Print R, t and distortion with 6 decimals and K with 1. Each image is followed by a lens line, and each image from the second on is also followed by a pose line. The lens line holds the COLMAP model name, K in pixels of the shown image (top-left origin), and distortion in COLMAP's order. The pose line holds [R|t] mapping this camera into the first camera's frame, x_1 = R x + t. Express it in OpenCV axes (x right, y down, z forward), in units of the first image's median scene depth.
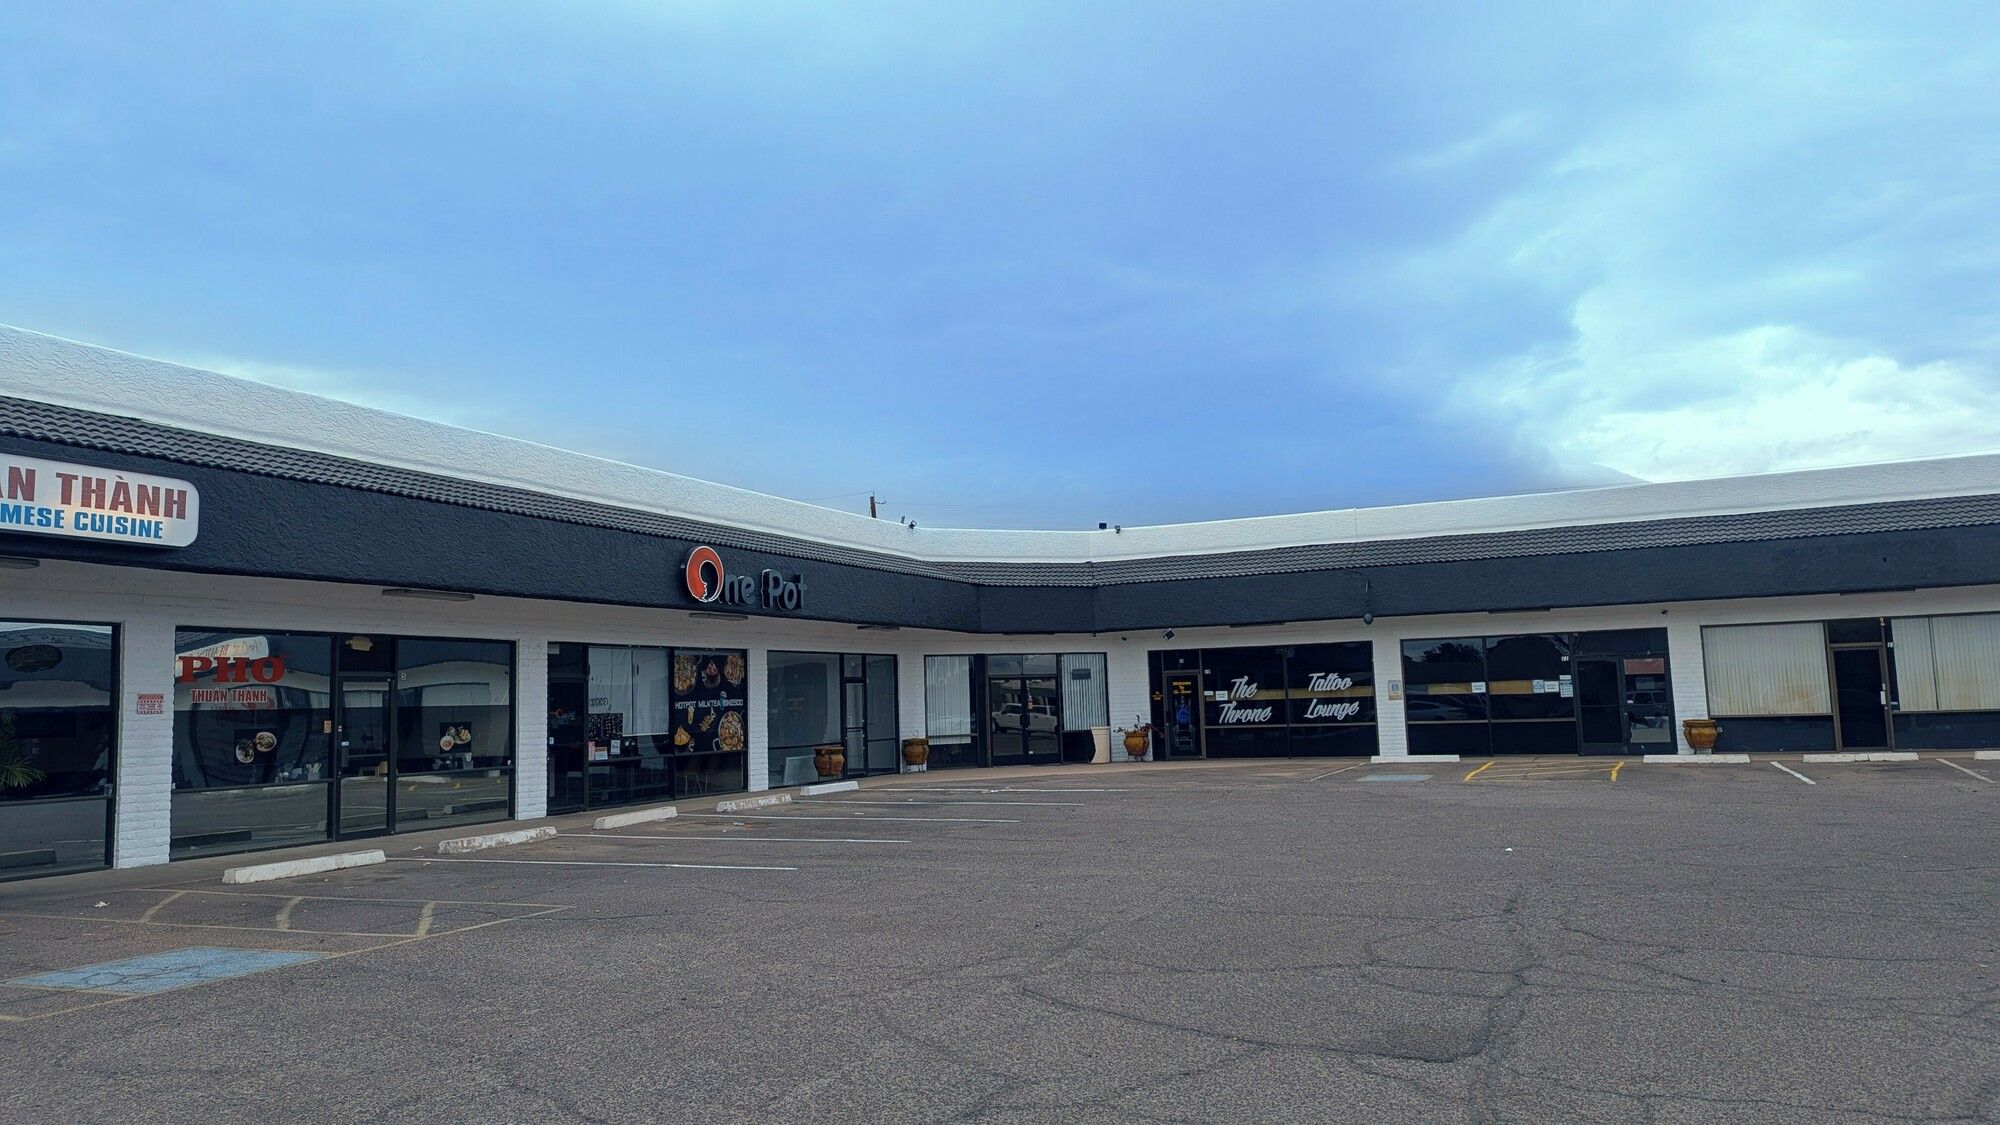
lens RADIAL K [[1408.4, 0, 1004.5], [0, 1408.4, 565.5], [0, 0, 1]] dist [0.074902, -0.072717]
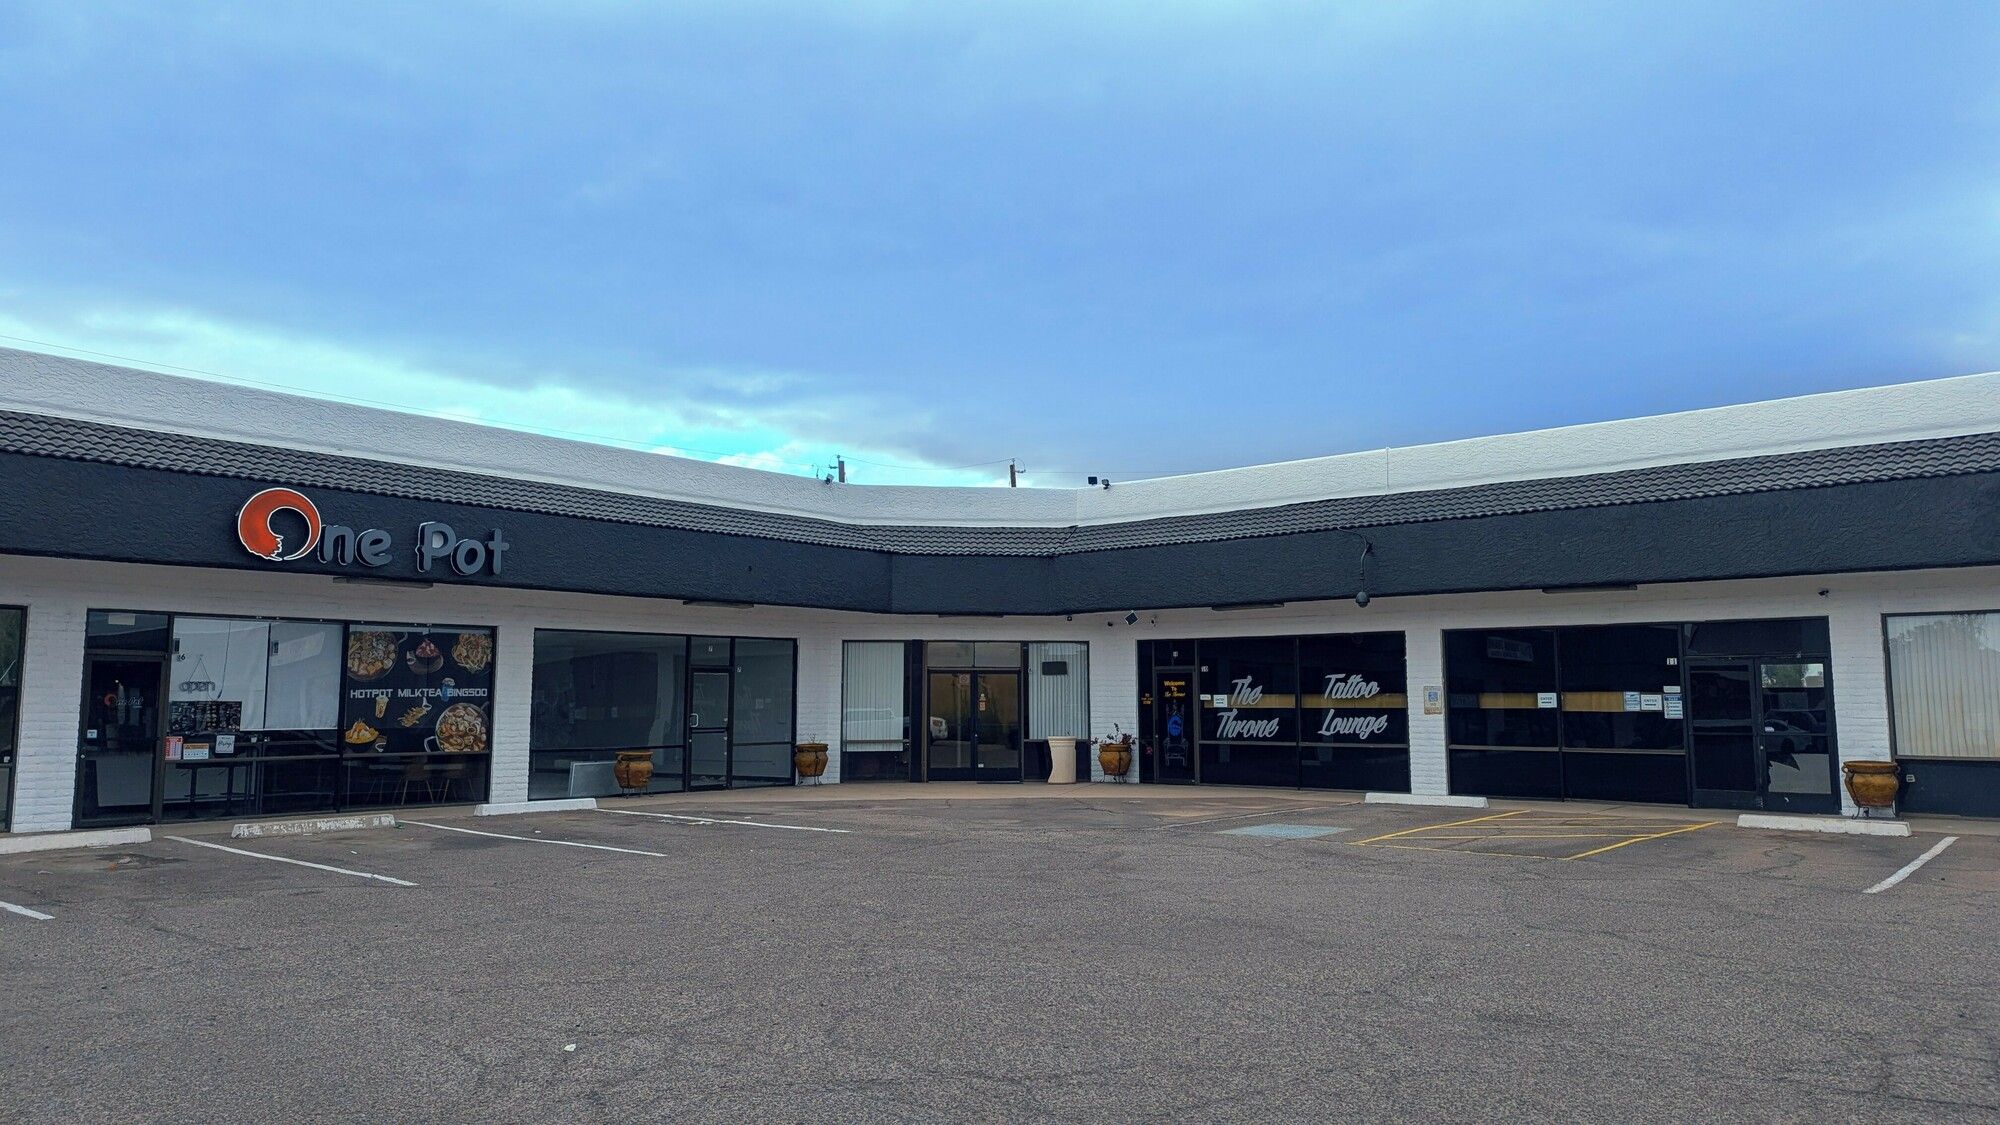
lens RADIAL K [[1408.4, 0, 1013.1], [0, 1408.4, 528.5], [0, 0, 1]] dist [0.074902, -0.072717]
pose [[0.959365, -0.004418, -0.282132, 0.289861], [-0.001631, 0.999774, -0.021203, 0.017931], [0.282162, 0.020802, 0.959141, 0.269161]]
